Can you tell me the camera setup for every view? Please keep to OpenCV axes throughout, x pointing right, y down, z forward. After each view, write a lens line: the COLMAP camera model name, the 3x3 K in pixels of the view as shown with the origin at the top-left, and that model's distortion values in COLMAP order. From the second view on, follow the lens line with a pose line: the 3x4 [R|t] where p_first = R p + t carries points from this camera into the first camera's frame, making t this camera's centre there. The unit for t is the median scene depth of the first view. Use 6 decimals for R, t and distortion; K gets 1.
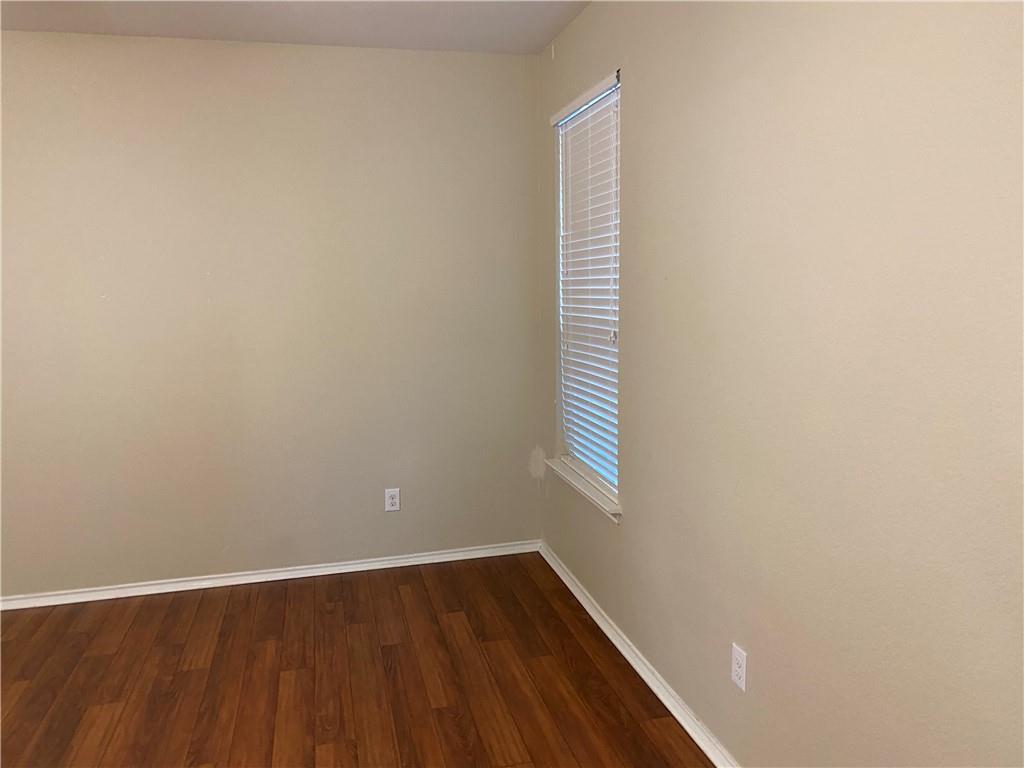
lens RADIAL K [[778.2, 0, 512.0], [0, 778.2, 384.0], [0, 0, 1]] dist [0.007046, -0.009290]
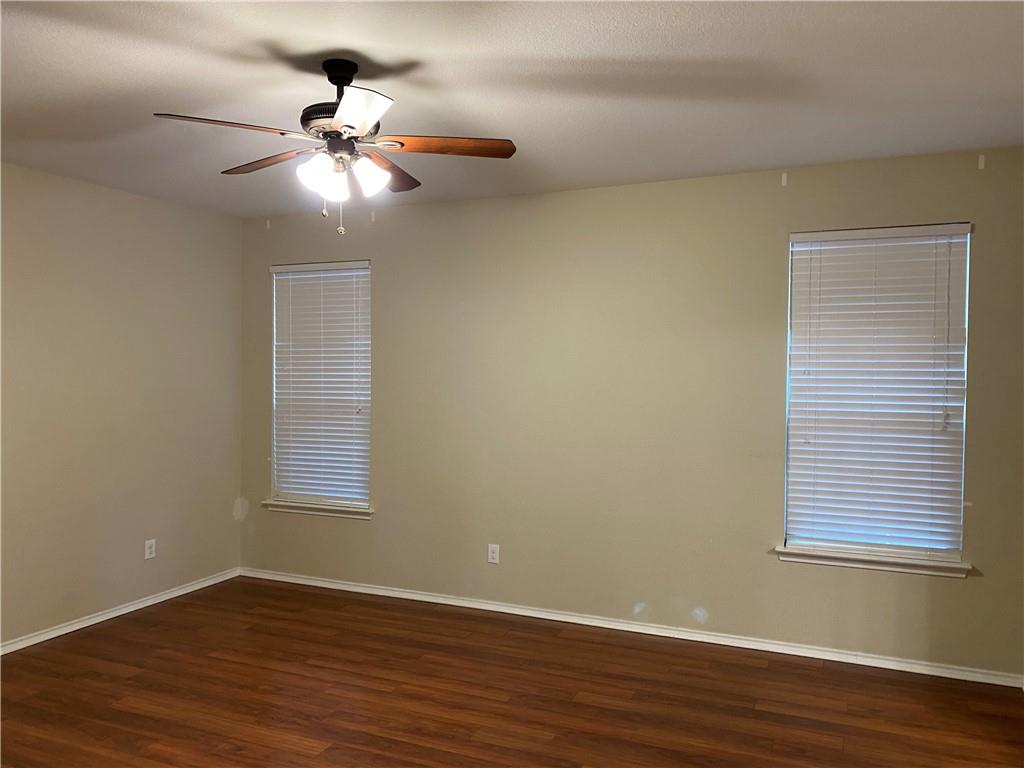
lens RADIAL K [[778.2, 0, 512.0], [0, 778.2, 384.0], [0, 0, 1]] dist [0.007046, -0.009290]
pose [[0.615335, 0.004665, 0.788252, -0.981390], [0.090528, 0.992948, -0.076546, 0.044634], [-0.783050, 0.118461, 0.610573, -0.298958]]
